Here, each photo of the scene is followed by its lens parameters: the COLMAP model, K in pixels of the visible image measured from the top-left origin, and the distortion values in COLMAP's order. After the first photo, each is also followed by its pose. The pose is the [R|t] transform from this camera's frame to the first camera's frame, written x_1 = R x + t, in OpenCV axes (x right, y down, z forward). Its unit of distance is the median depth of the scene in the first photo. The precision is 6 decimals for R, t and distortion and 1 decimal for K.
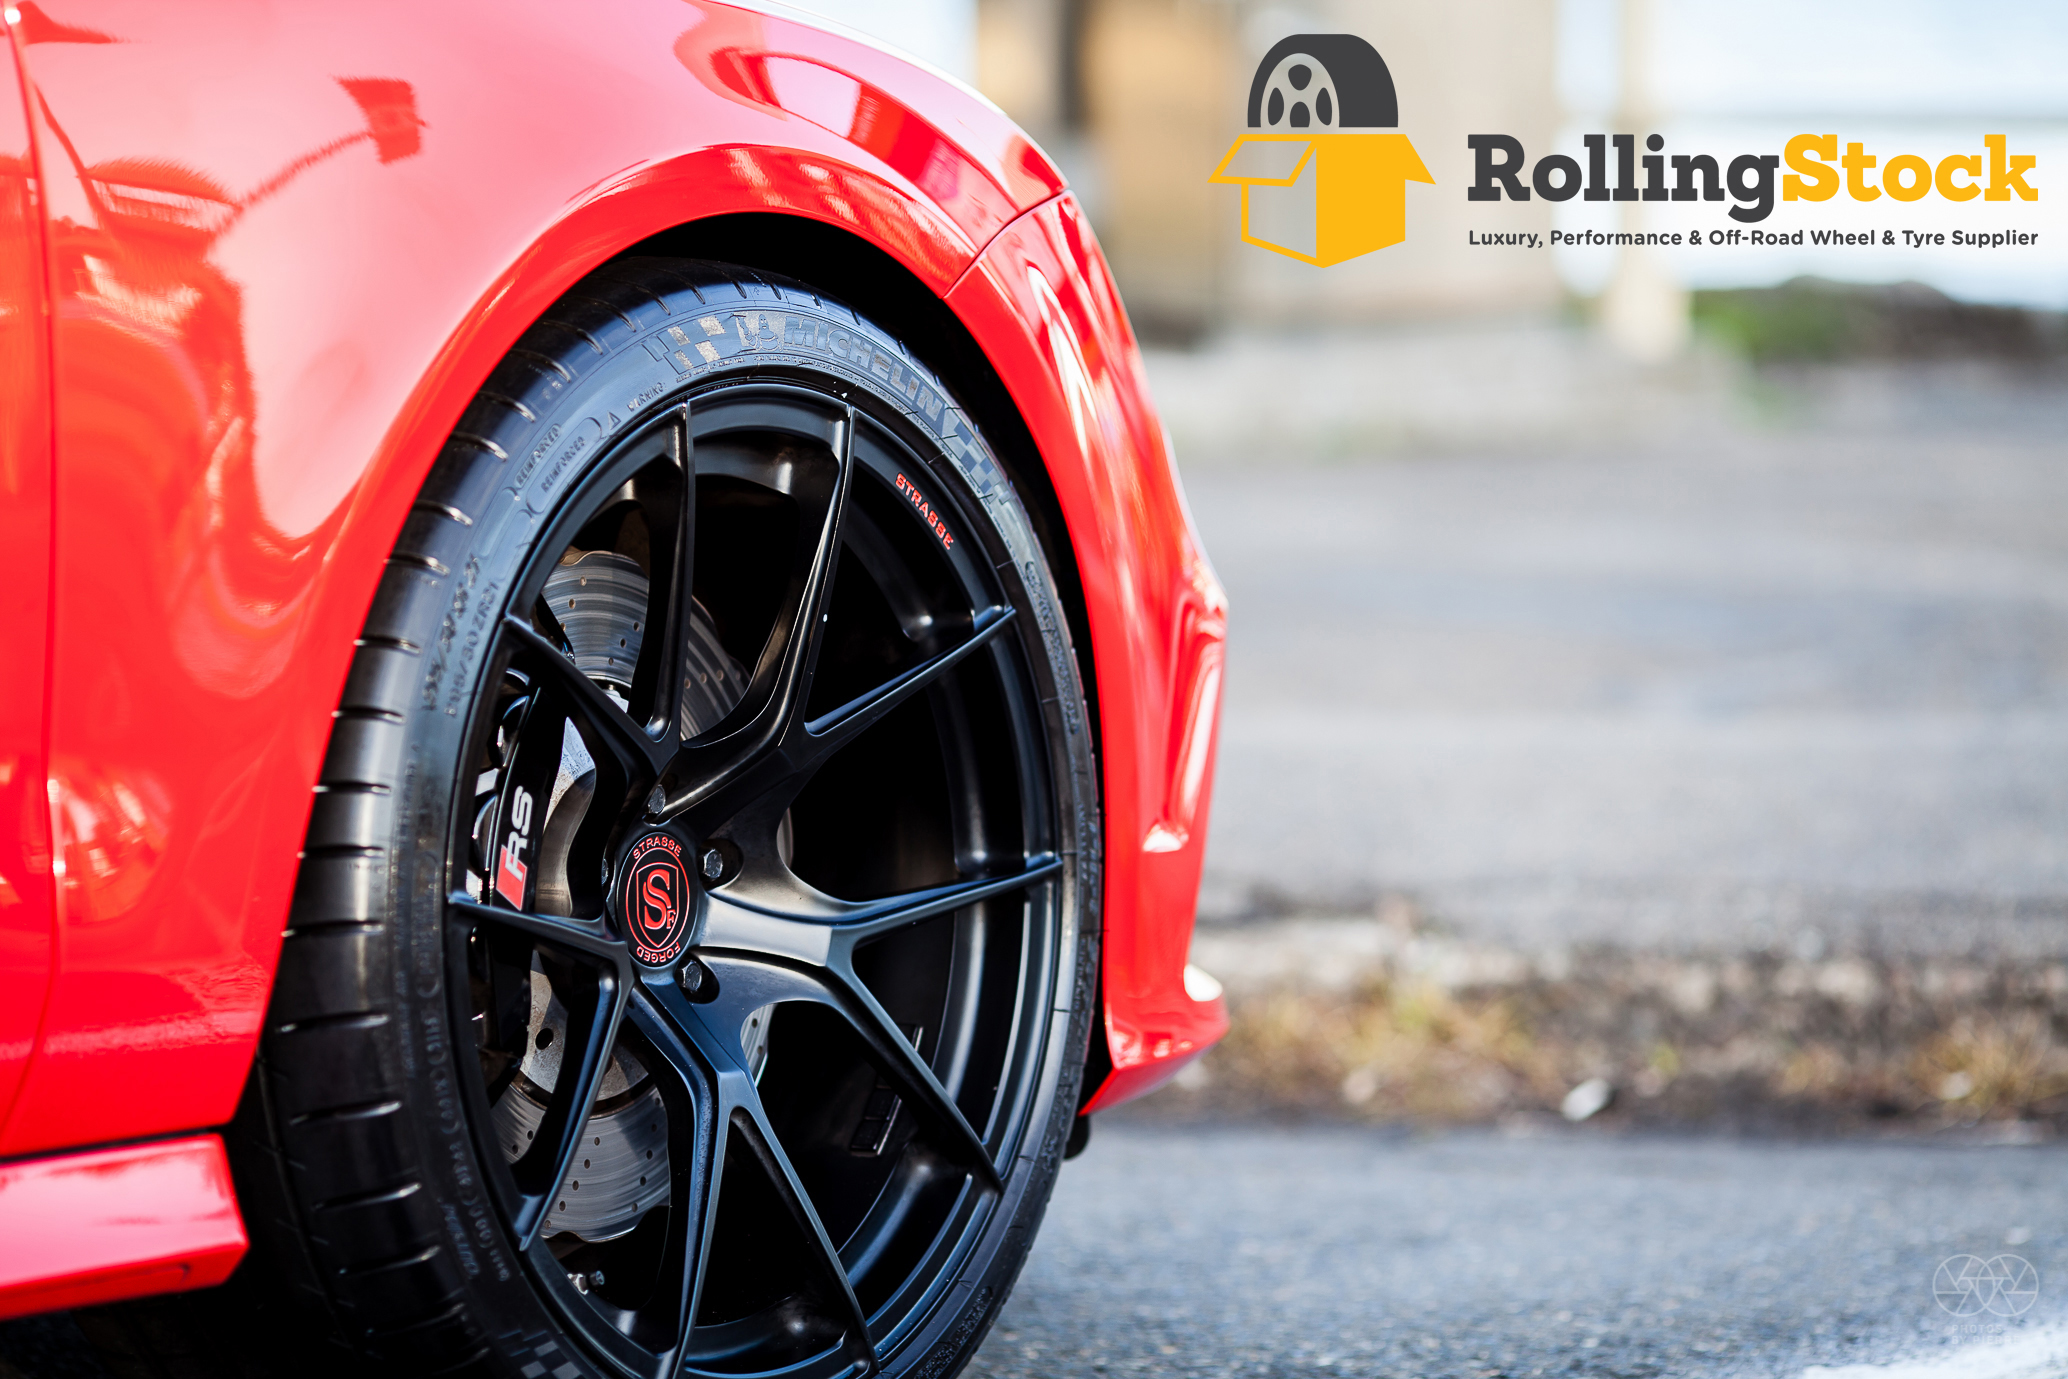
lens RADIAL K [[7951.6, 0, 1037.5], [0, 7951.6, 692.4], [0, 0, 1]] dist [0.246913, 0.000000]
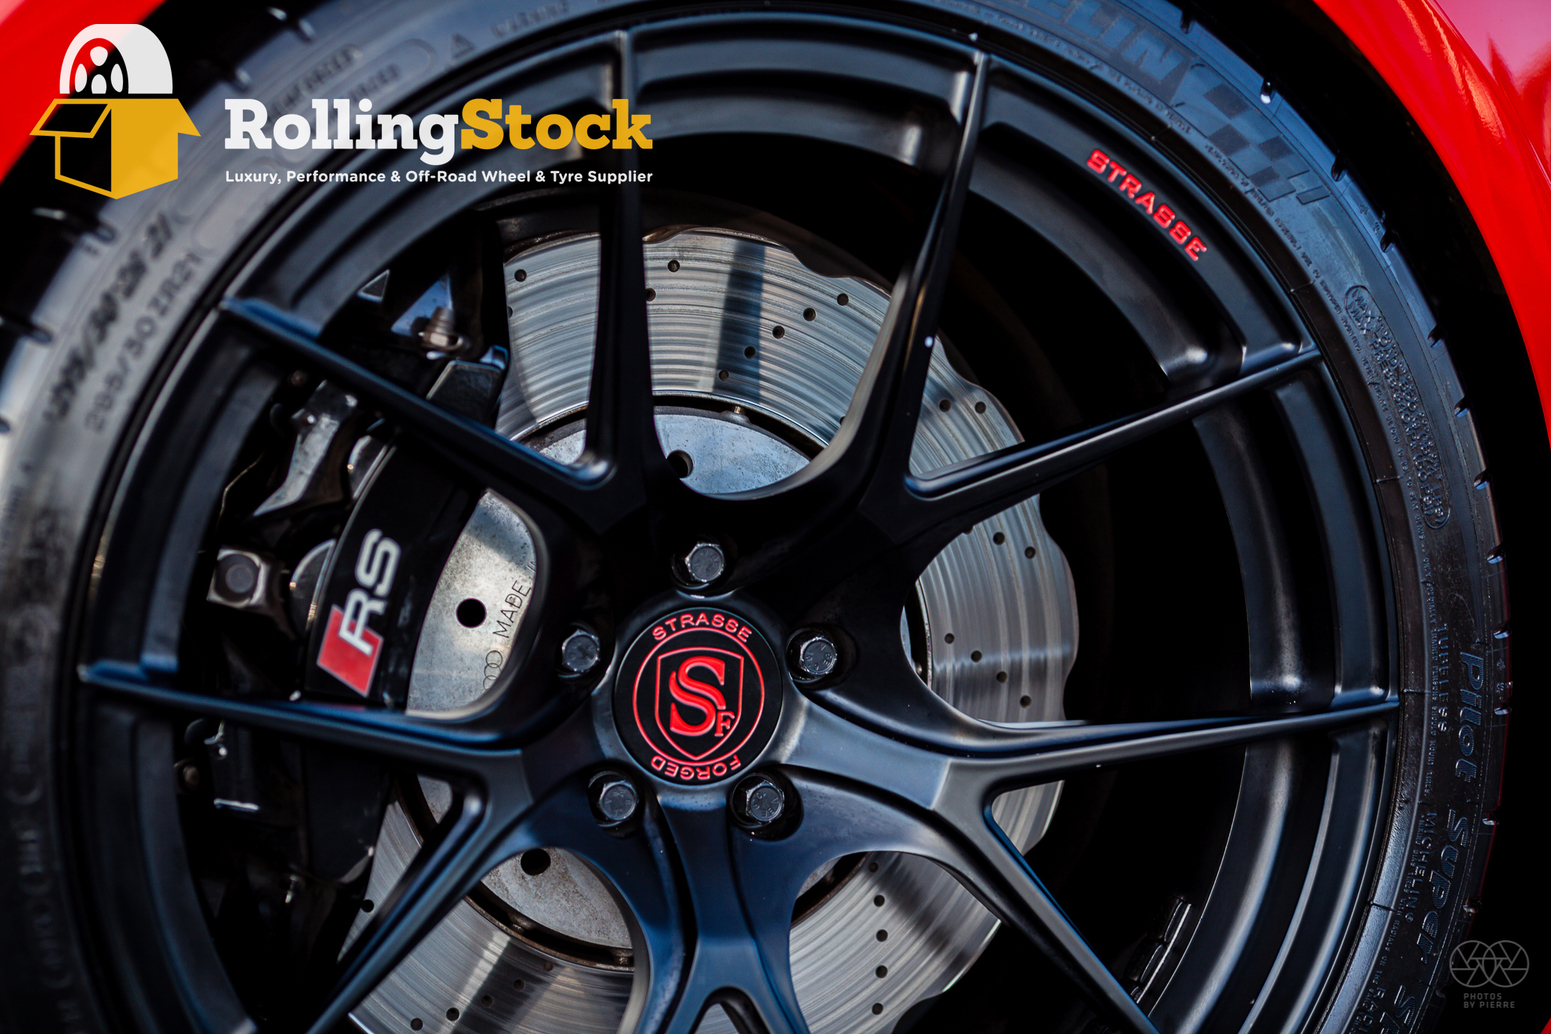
lens RADIAL K [[5963.7, 0, 767.8], [0, 5963.7, 511.9], [0, 0, 1]] dist [0.246913, 0.000000]
pose [[0.815258, 0.098073, -0.570733, 0.276996], [-0.074389, 0.995126, 0.064739, -0.028189], [0.574300, -0.010322, 0.818580, 0.543316]]
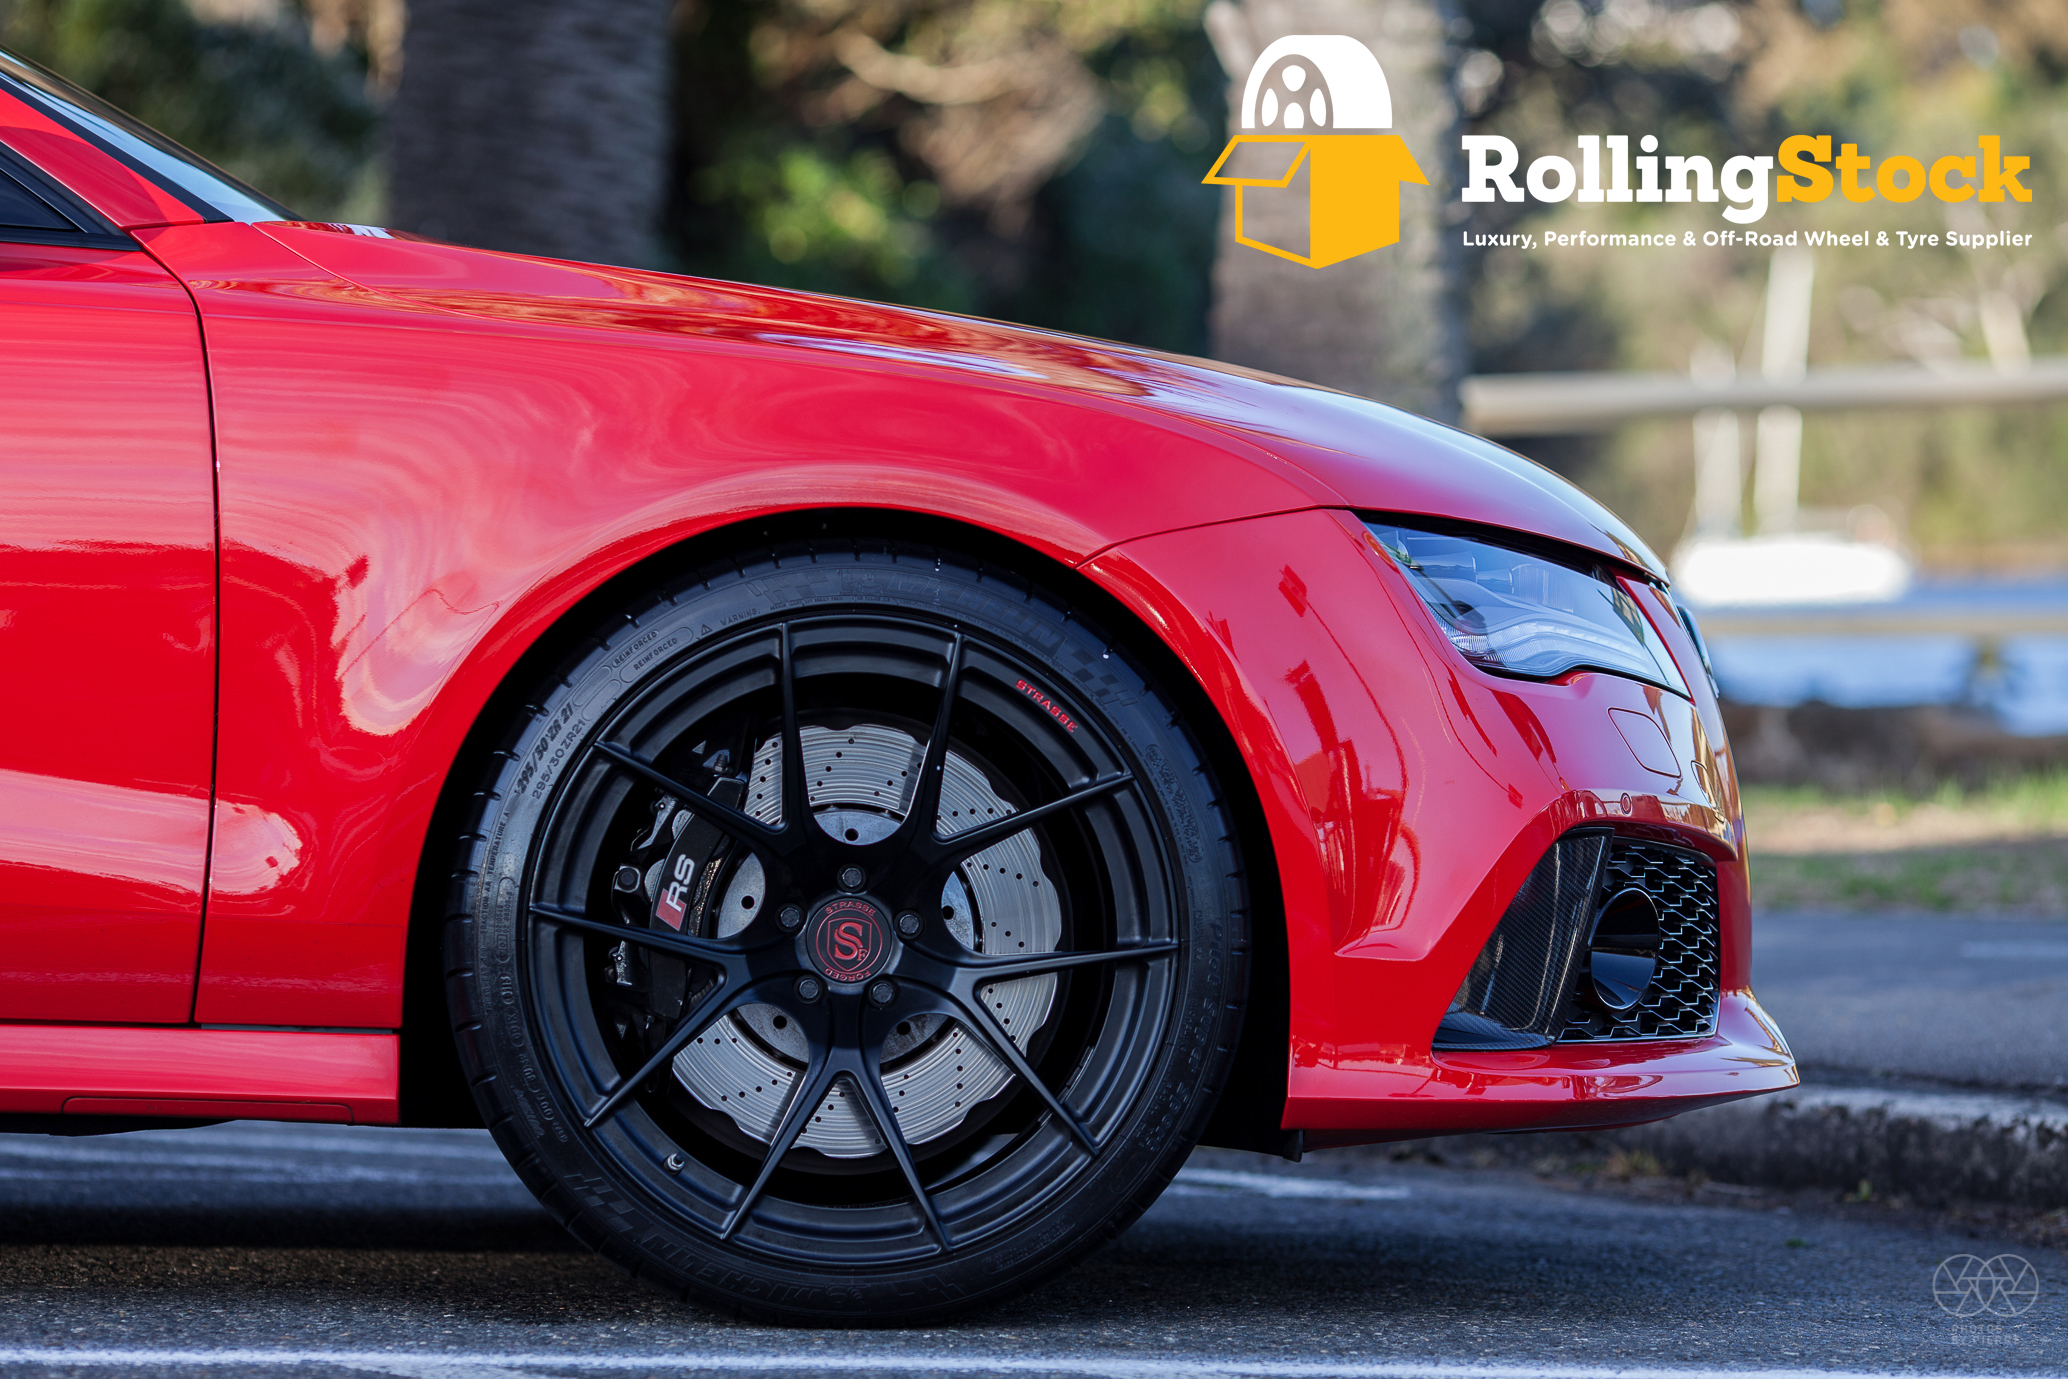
lens RADIAL K [[7951.6, 0, 1033.2], [0, 7951.6, 691.5], [0, 0, 1]] dist [0.246913, 0.000000]
pose [[0.622595, 0.013818, -0.782422, 1.217261], [-0.074665, 0.996332, -0.041817, 0.040096], [0.778974, 0.084455, 0.621343, 0.037480]]
